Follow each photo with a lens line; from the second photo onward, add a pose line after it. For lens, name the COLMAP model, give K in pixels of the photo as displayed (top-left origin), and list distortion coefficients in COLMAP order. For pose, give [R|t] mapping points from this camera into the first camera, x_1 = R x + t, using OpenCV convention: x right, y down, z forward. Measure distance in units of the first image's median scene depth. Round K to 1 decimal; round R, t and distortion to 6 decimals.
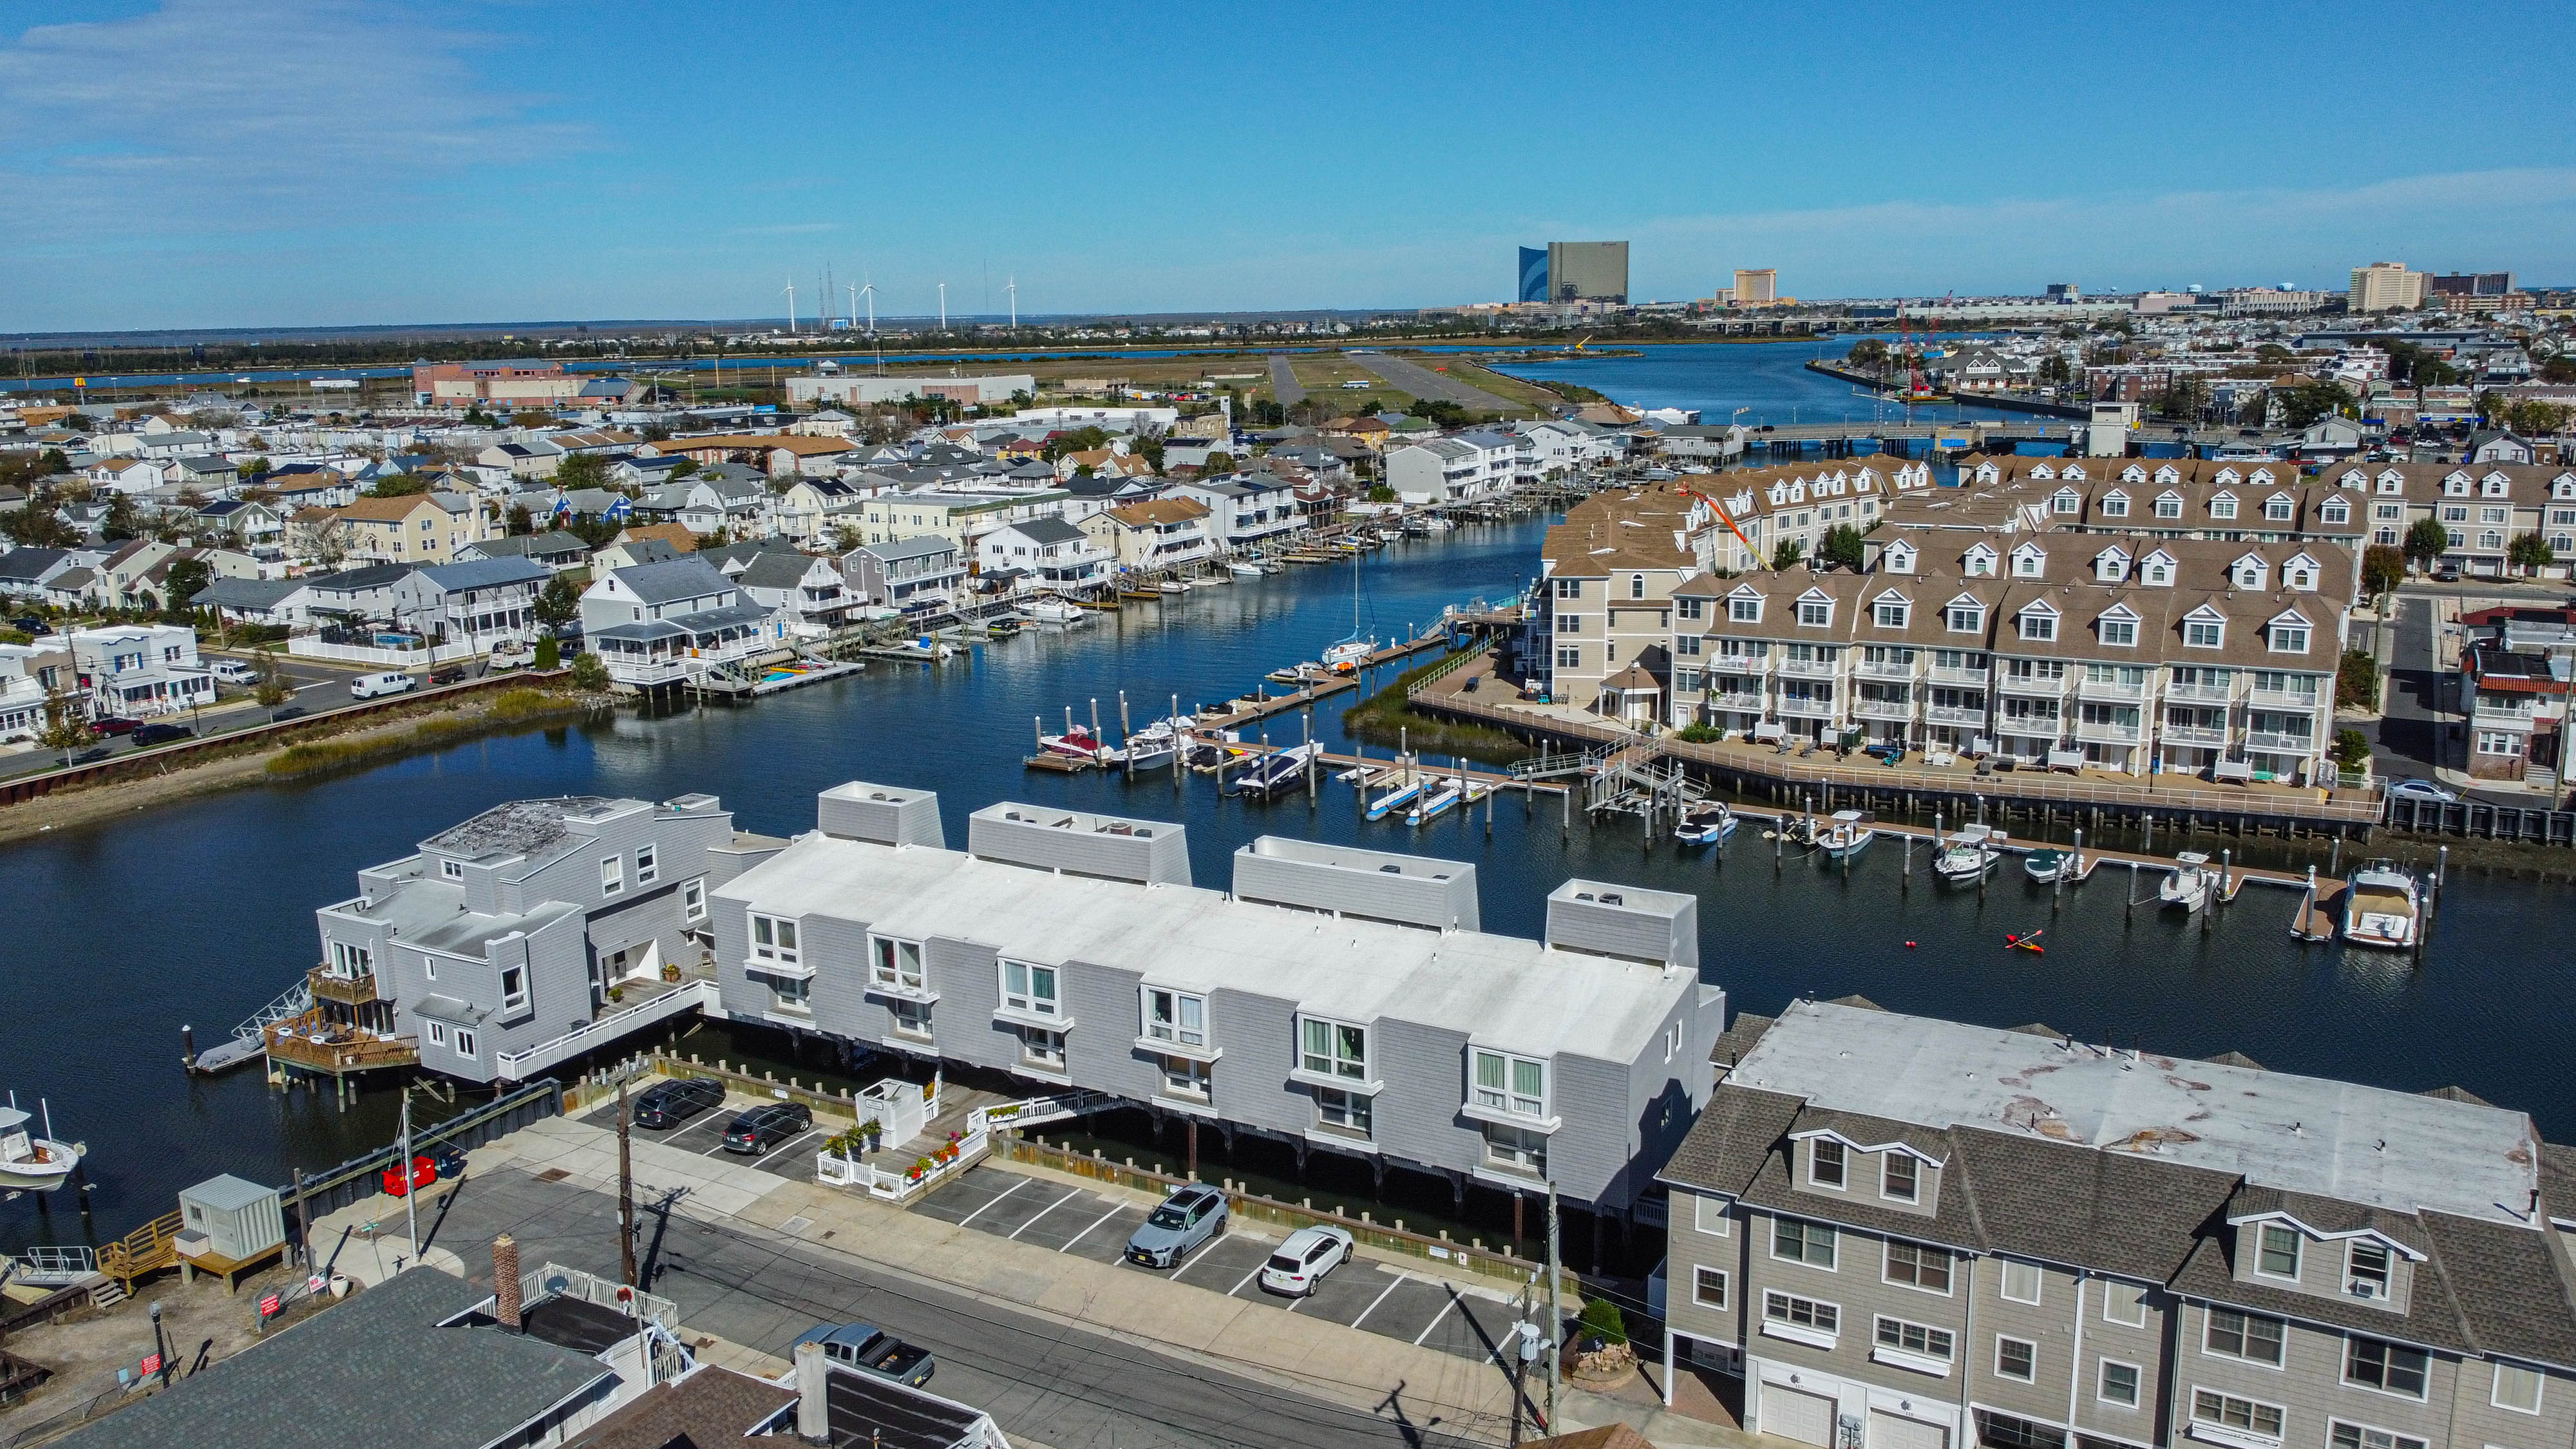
lens RADIAL K [[1951.7, 0, 1280.6], [0, 1951.7, 725.2], [0, 0, 1]] dist [0.007009, -0.011744]
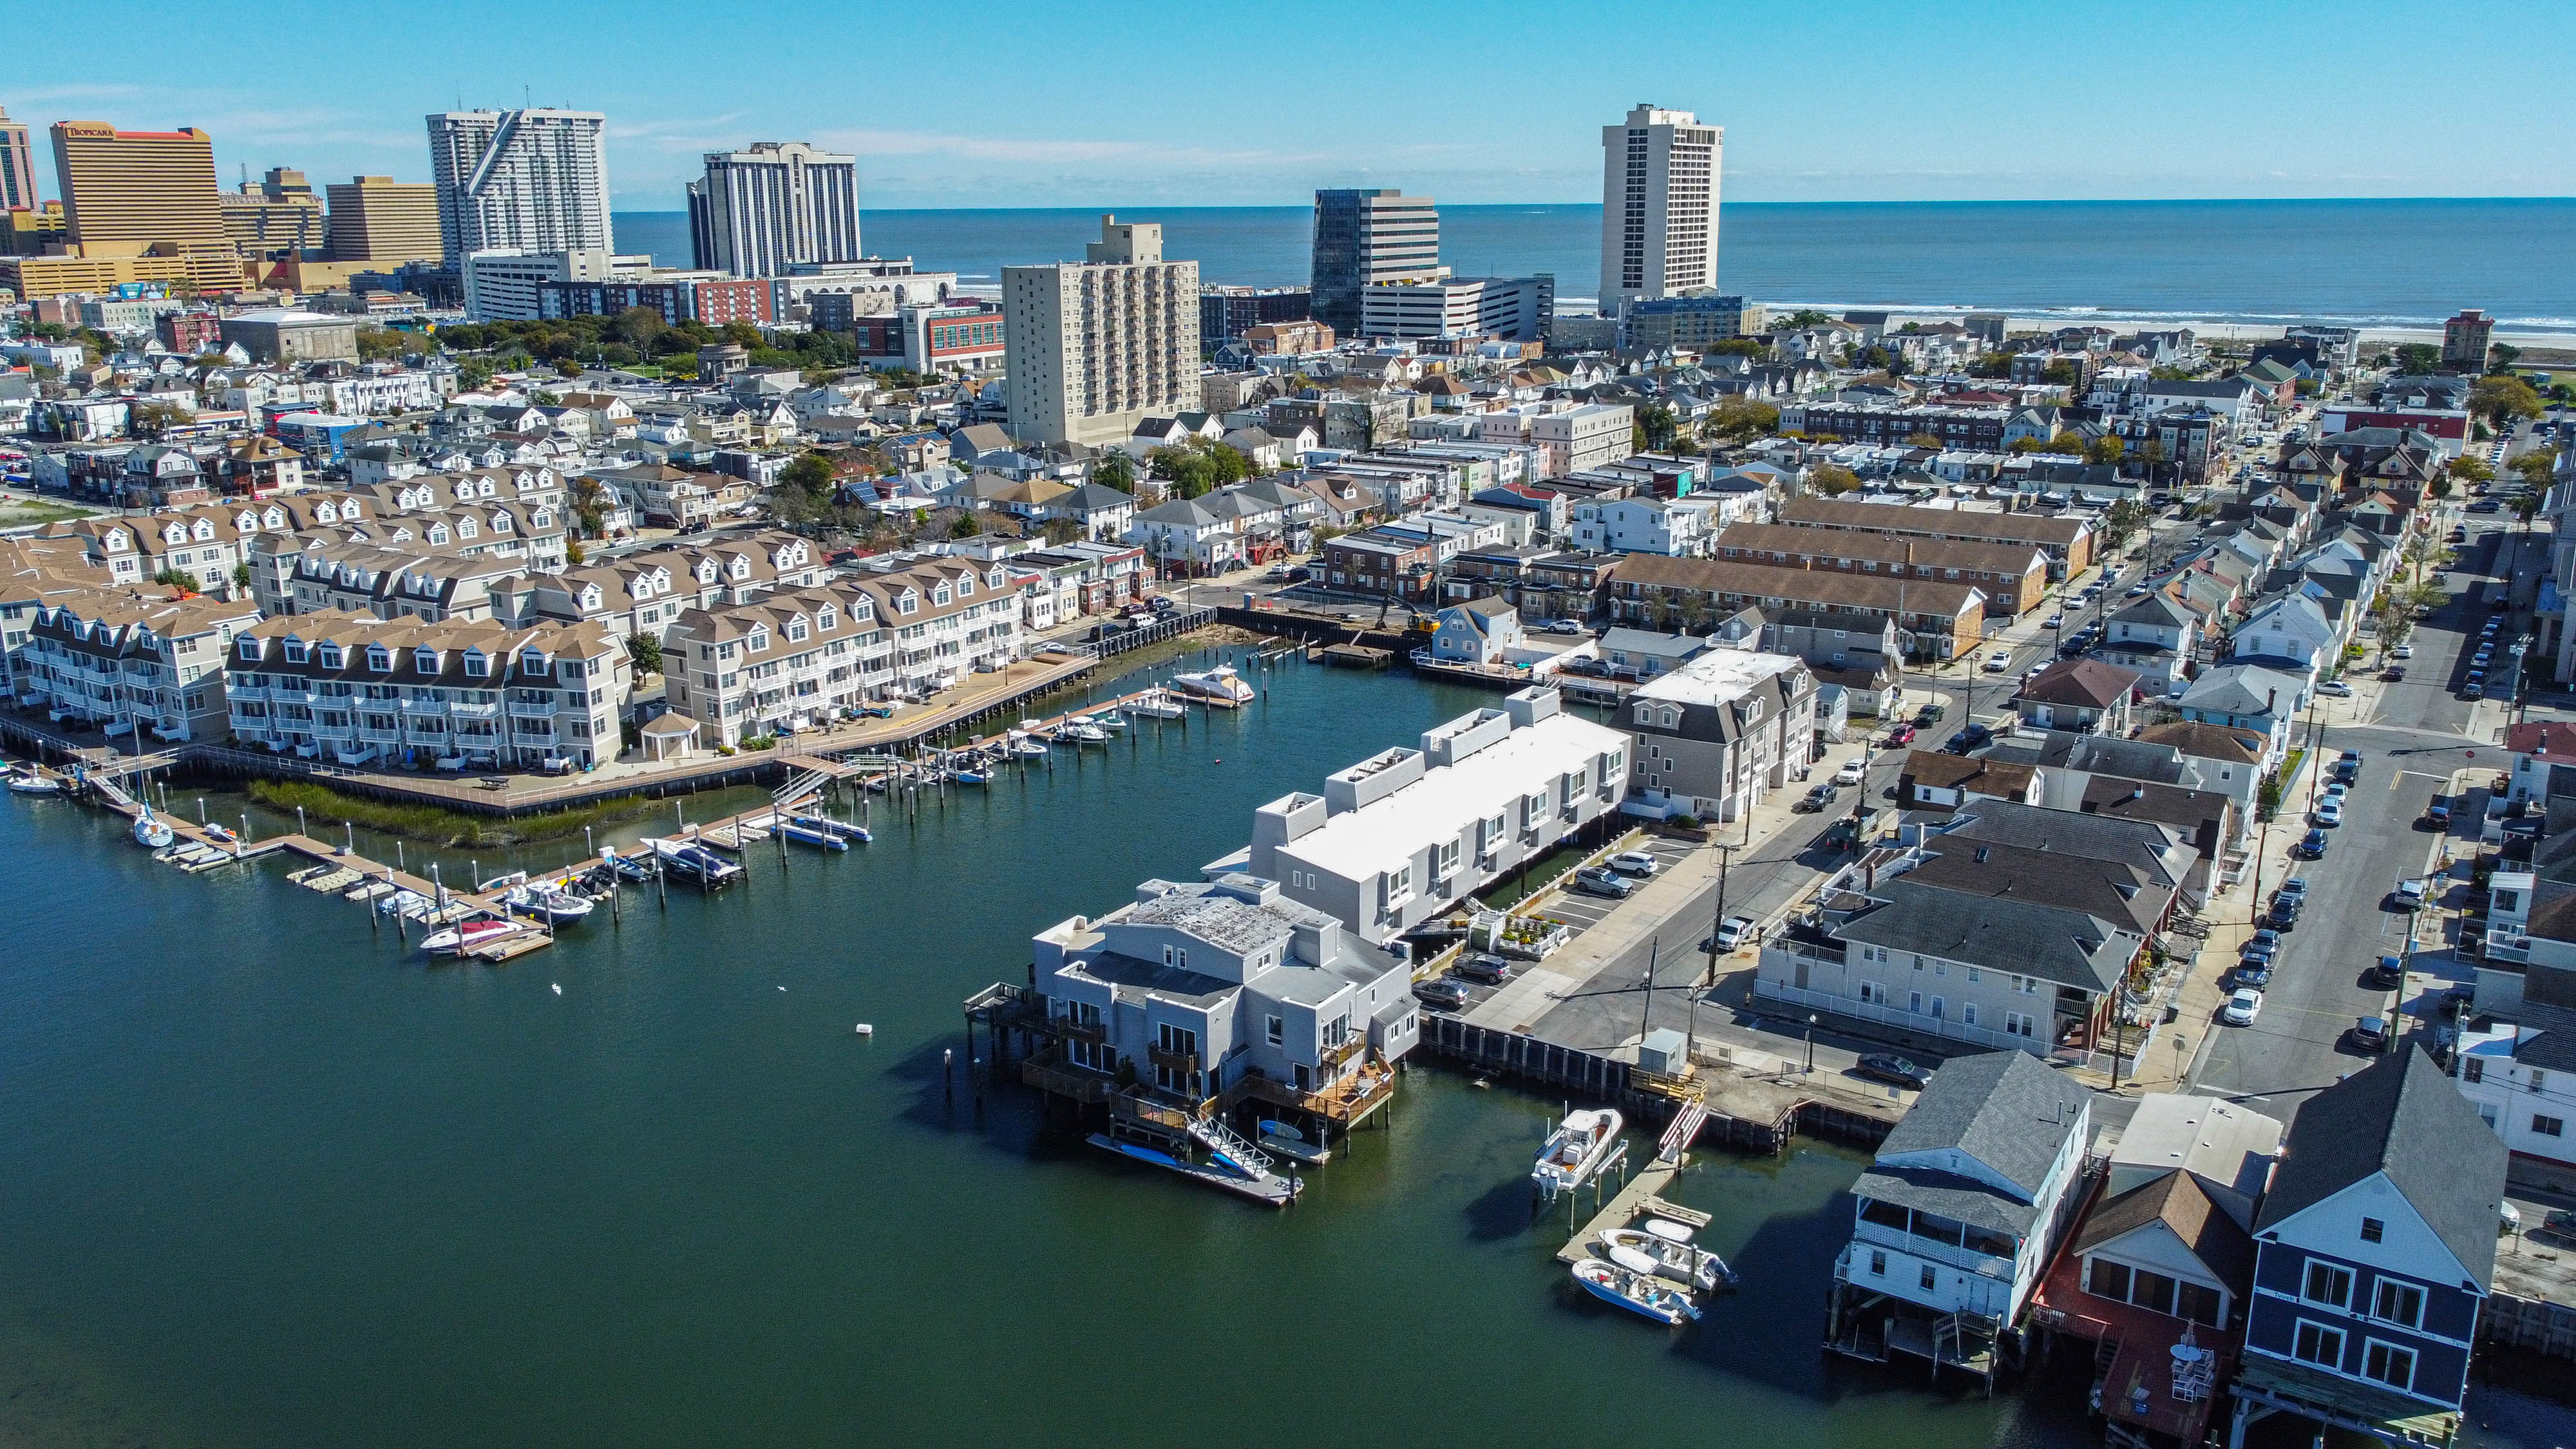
lens RADIAL K [[1951.7, 0, 1282.7], [0, 1951.7, 711.9], [0, 0, 1]] dist [0.007009, -0.011744]
pose [[0.073632, -0.236488, 0.968841, -1.117623], [0.217859, 0.951828, 0.215778, -0.242621], [-0.973199, 0.195183, 0.121606, 0.557613]]
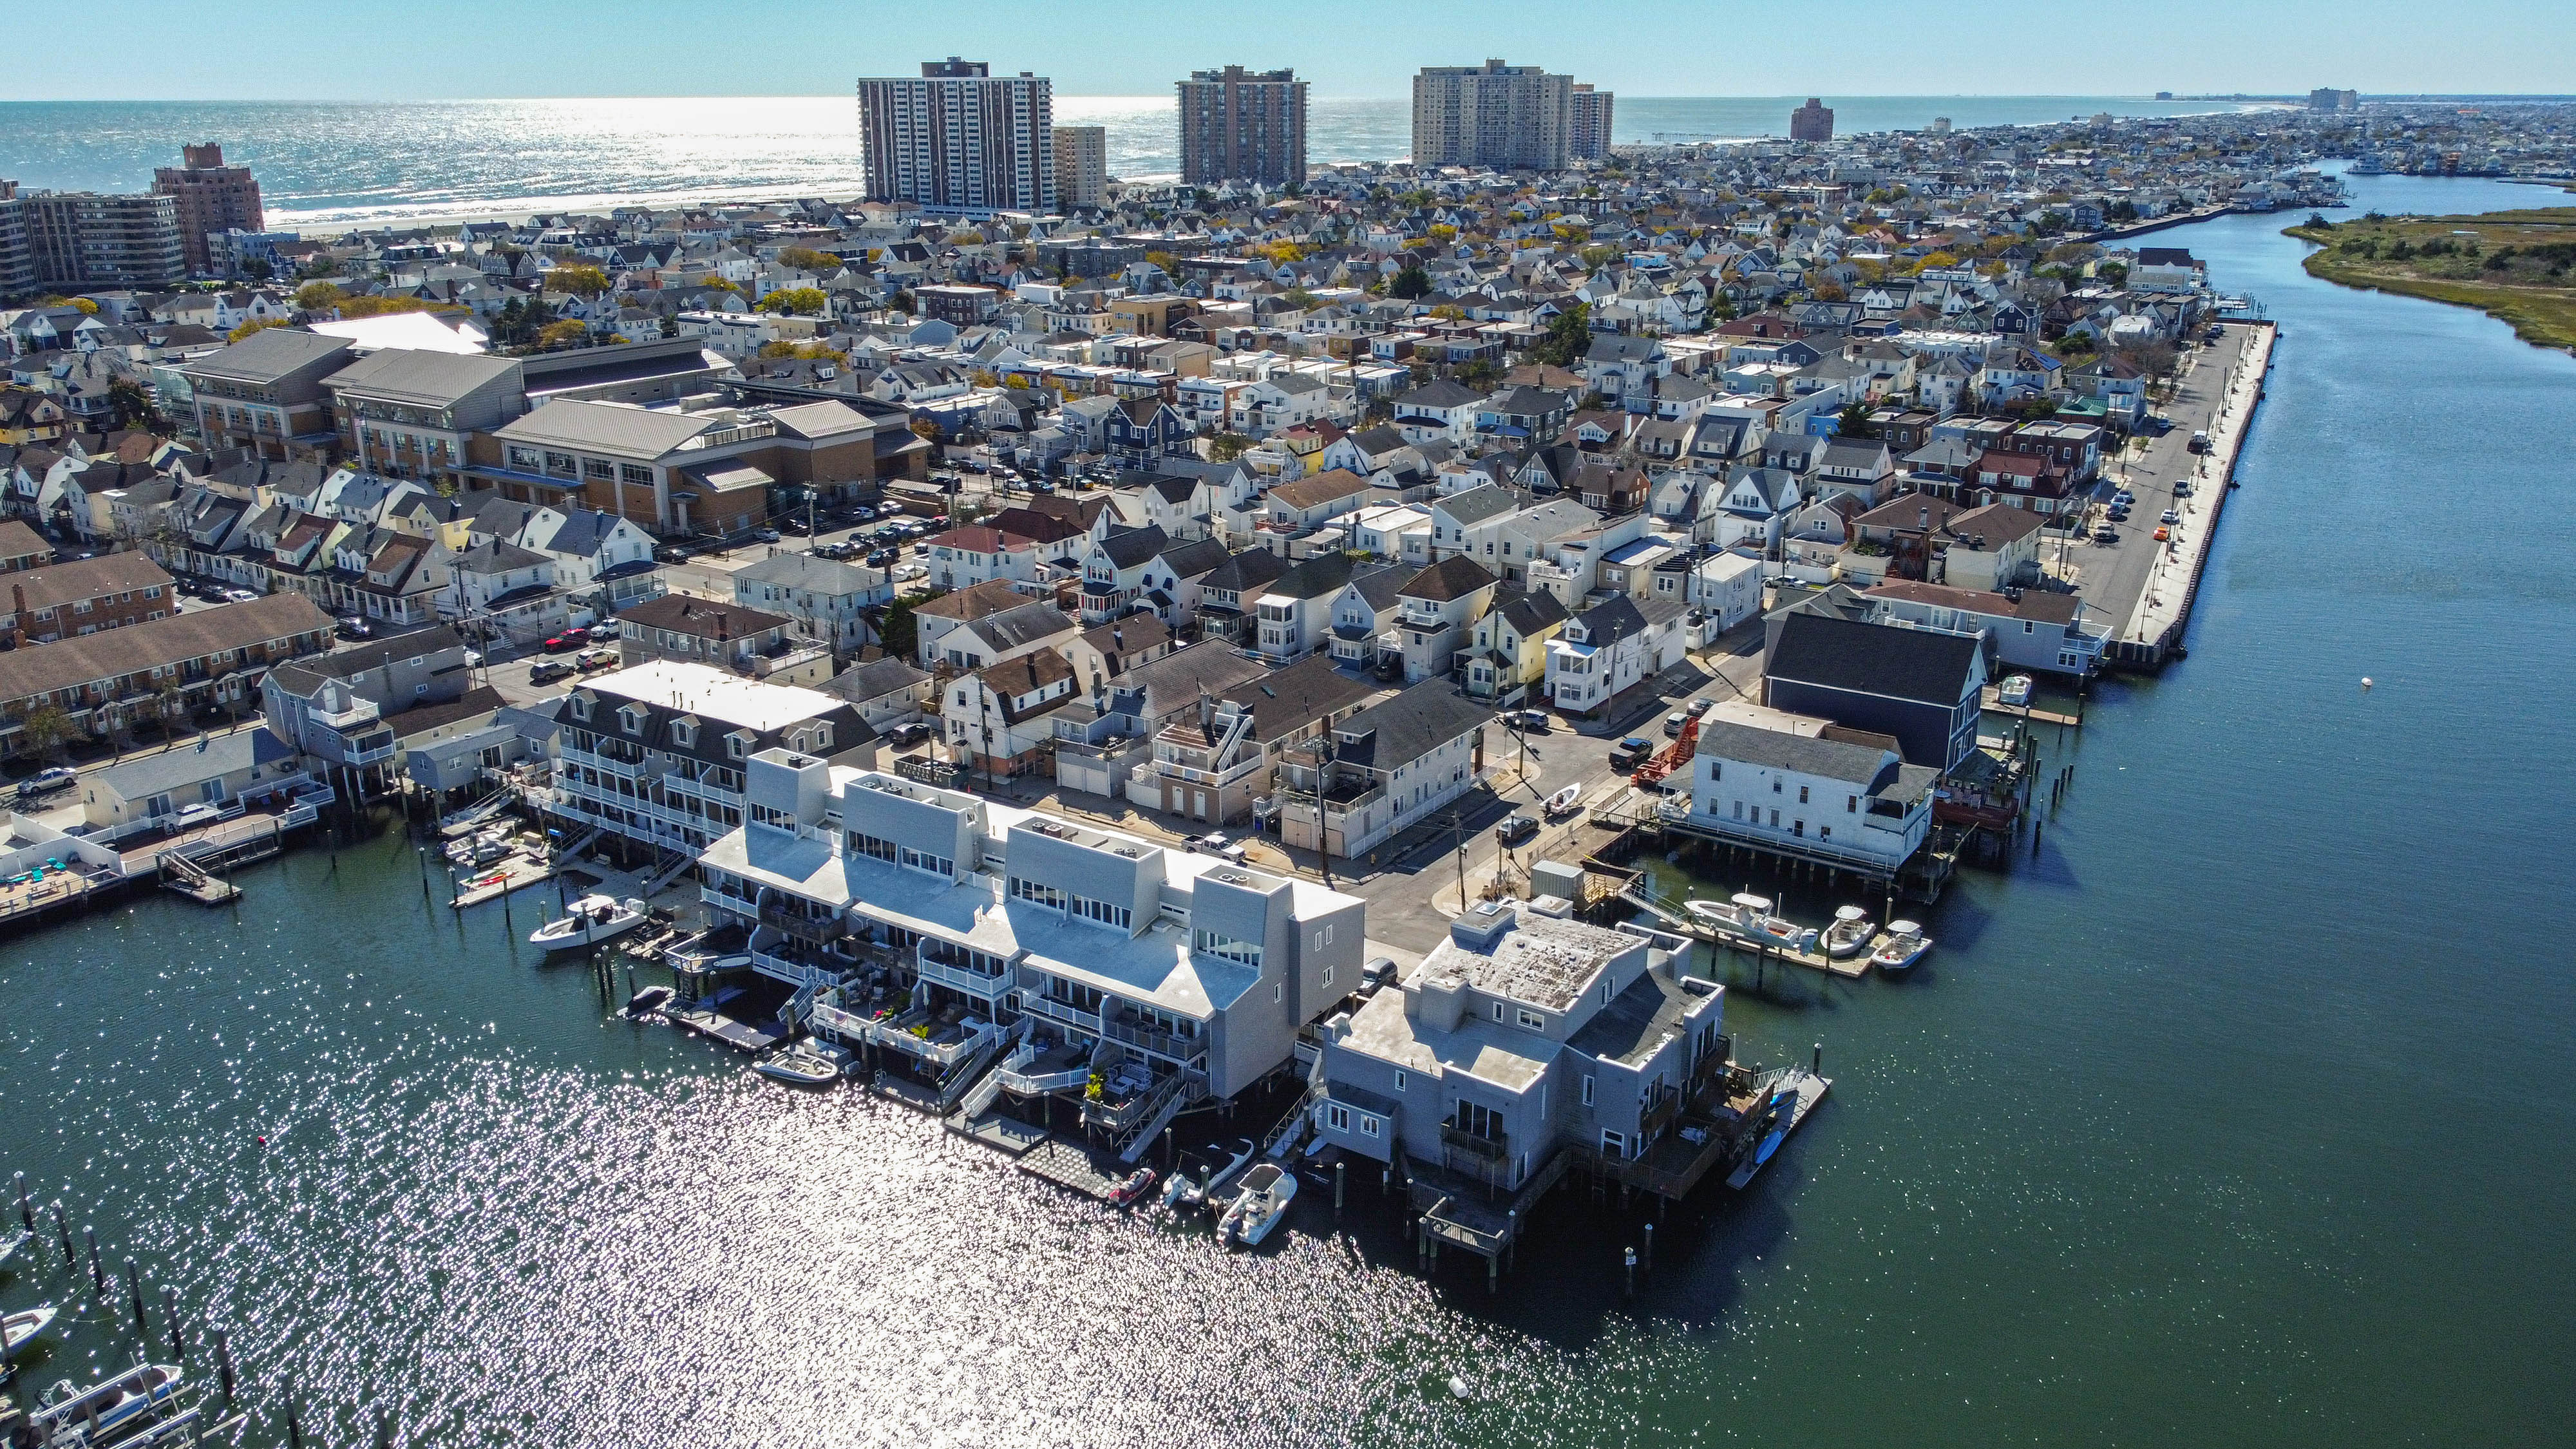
lens RADIAL K [[1951.7, 0, 1277.6], [0, 1951.7, 722.9], [0, 0, 1]] dist [0.007009, -0.011744]
pose [[-0.996384, -0.005058, 0.084818, -0.224662], [0.038368, 0.863879, 0.502236, -0.443470], [-0.075813, 0.503674, -0.860561, 1.357927]]
